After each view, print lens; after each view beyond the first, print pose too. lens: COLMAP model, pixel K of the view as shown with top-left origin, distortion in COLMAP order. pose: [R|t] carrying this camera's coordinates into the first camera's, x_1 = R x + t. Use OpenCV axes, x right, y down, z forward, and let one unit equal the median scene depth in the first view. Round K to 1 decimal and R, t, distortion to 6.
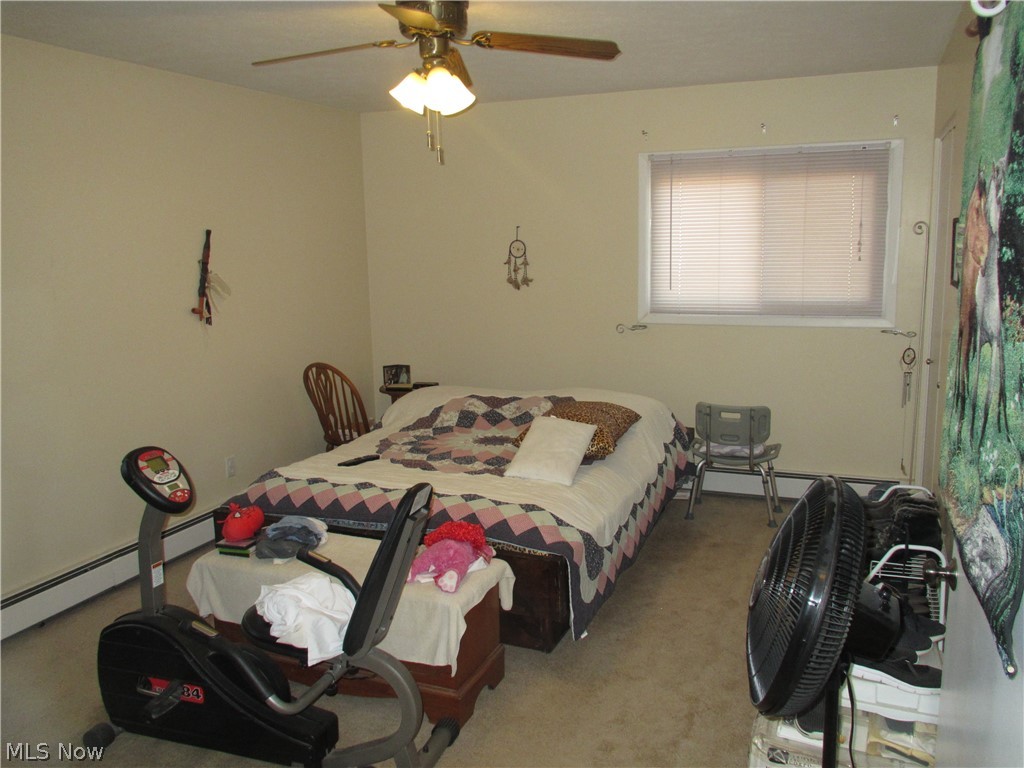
lens RADIAL K [[855.5, 0, 514.8], [0, 855.5, 385.2], [0, 0, 1]] dist [-0.011984, 0.008068]
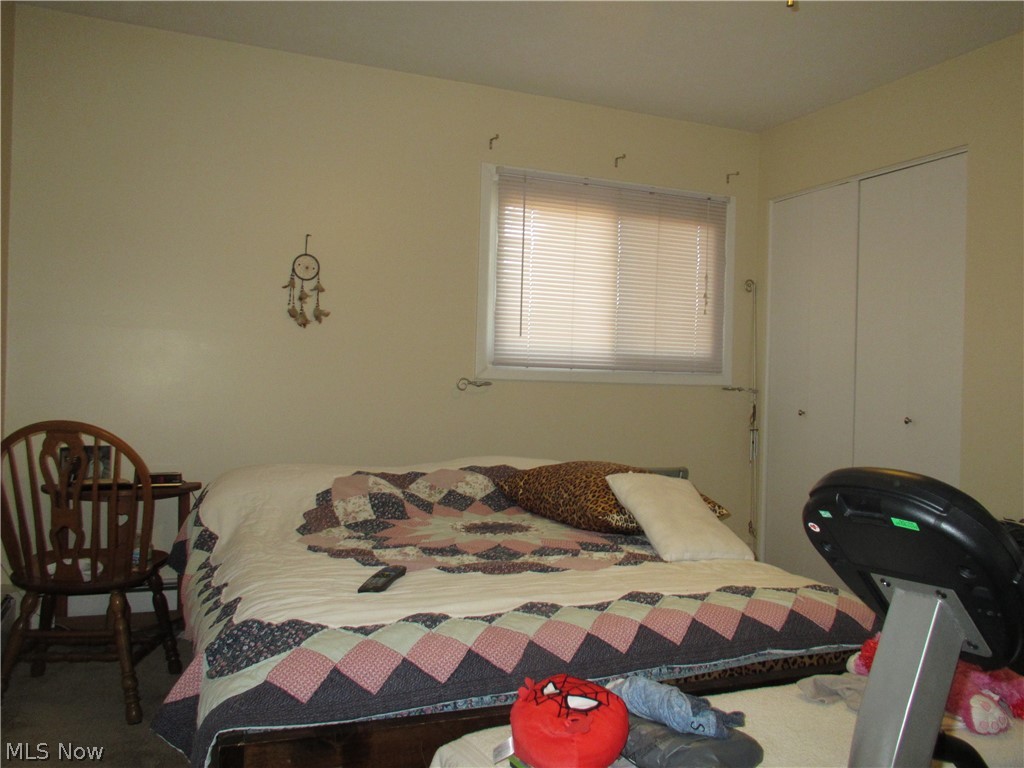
lens RADIAL K [[855.5, 0, 514.8], [0, 855.5, 385.2], [0, 0, 1]] dist [-0.011984, 0.008068]
pose [[0.702776, 0.039714, 0.710302, -0.388251], [0.080299, 0.987632, -0.134668, 0.040072], [-0.706865, 0.151678, 0.690895, 0.469387]]
